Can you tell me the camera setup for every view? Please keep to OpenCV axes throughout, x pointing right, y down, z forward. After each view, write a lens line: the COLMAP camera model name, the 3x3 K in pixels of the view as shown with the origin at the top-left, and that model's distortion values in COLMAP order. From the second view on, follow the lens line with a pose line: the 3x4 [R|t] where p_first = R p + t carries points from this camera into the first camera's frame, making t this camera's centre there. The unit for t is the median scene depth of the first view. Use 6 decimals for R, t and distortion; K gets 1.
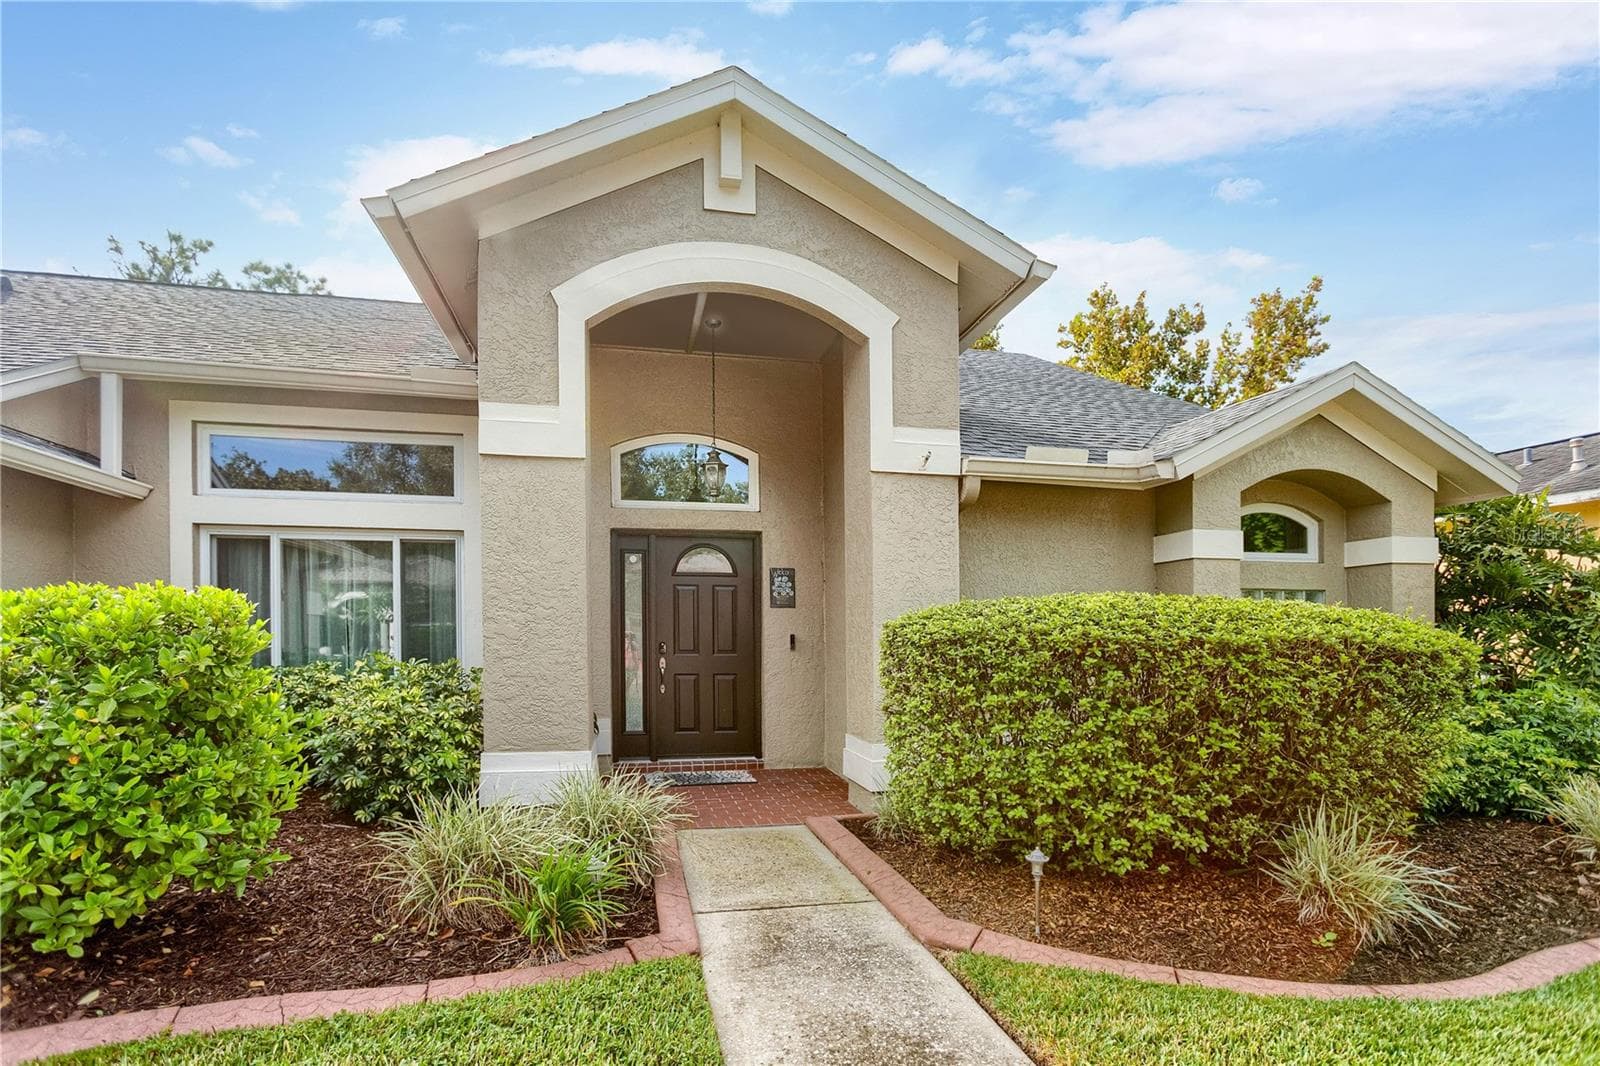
lens RADIAL K [[790.6, 0, 781.0], [0, 790.6, 630.7], [0, 0, 1]] dist [-0.000162, 0.000172]
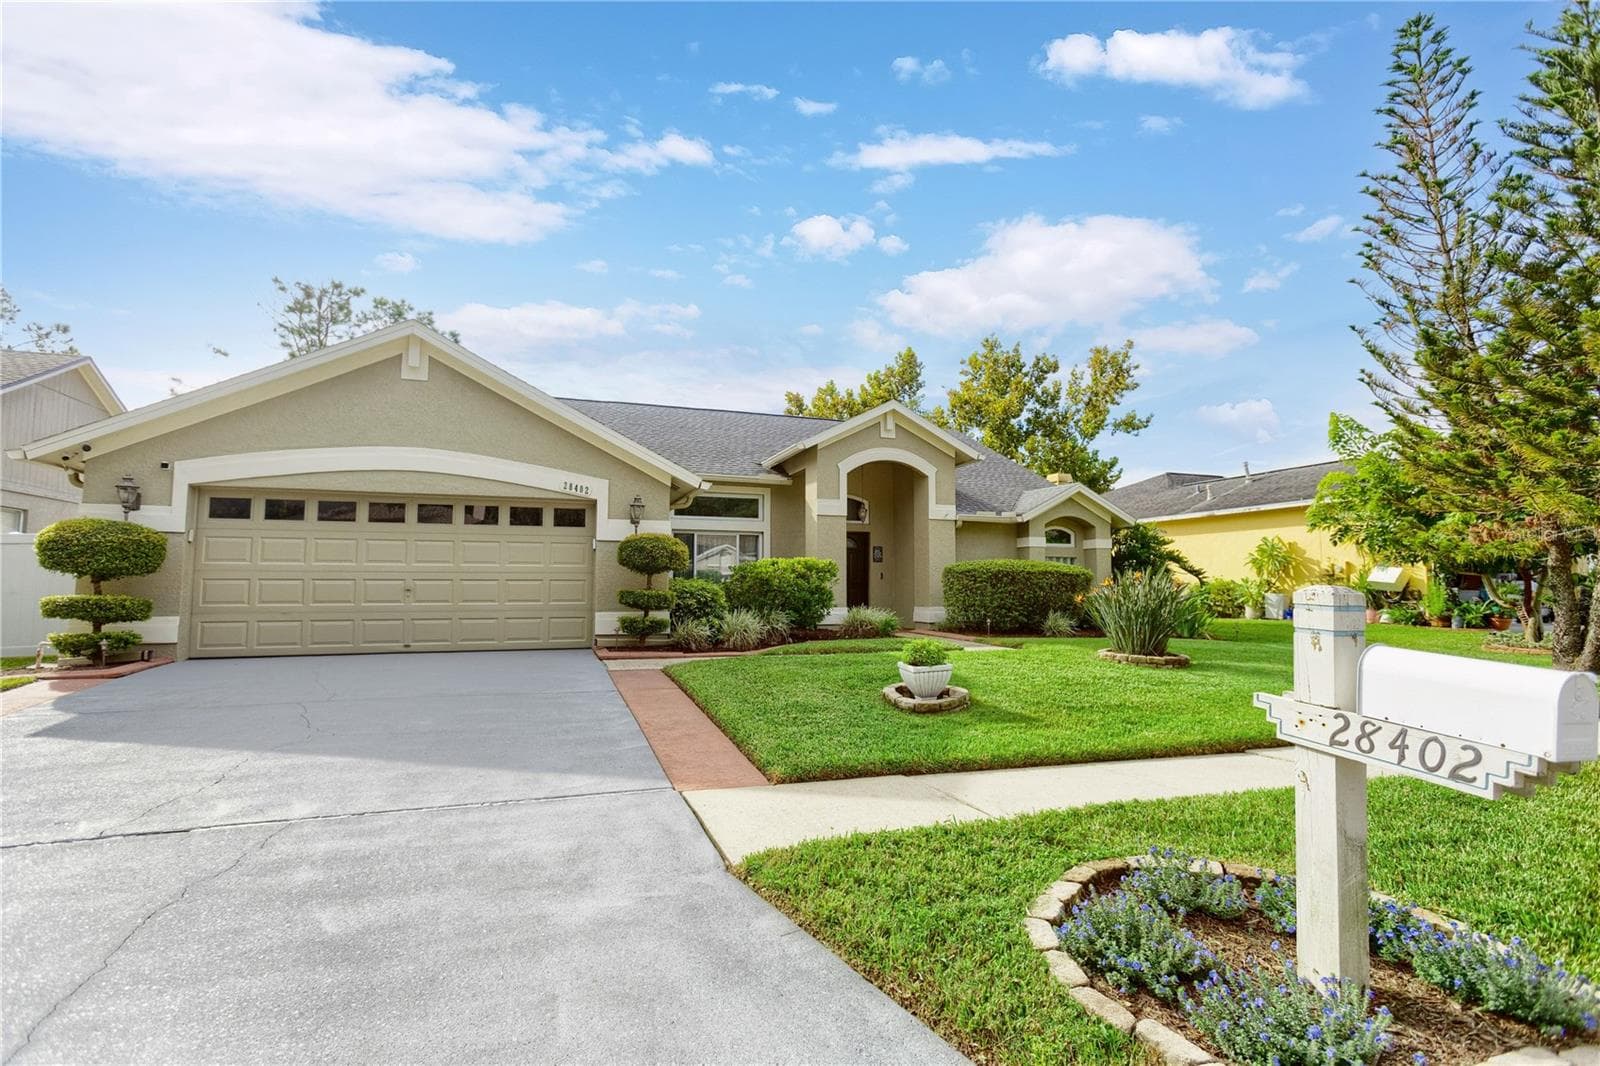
lens RADIAL K [[751.6, 0, 792.2], [0, 751.6, 533.7], [0, 0, 1]] dist [-0.004426, -0.000117]
pose [[0.991609, 0.014862, 0.128416, -0.748771], [-0.006834, 0.998007, -0.062734, 0.043296], [-0.129093, 0.061330, 0.989734, -1.736095]]
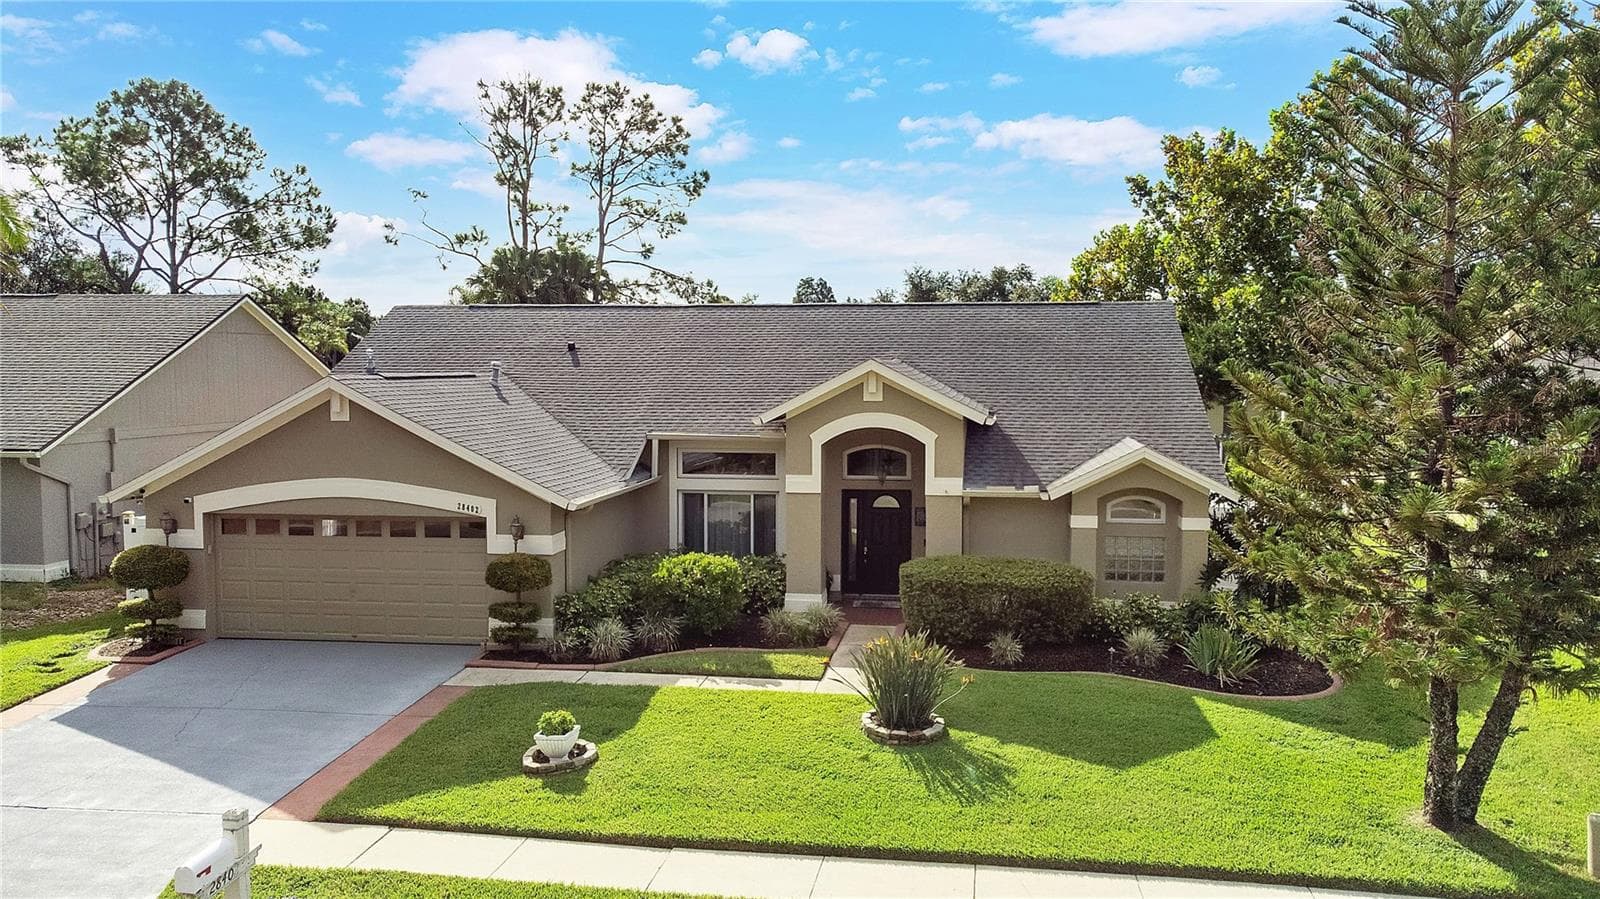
lens RADIAL K [[1230.1, 0, 800.0], [0, 1230.1, 449.5], [0, 0, 1]] dist [0.037675, 0.010404]
pose [[0.937531, 0.027490, -0.346814, 1.056533], [0.001728, 0.996493, 0.083656, -0.647381], [0.347898, -0.079029, 0.934196, -2.732575]]
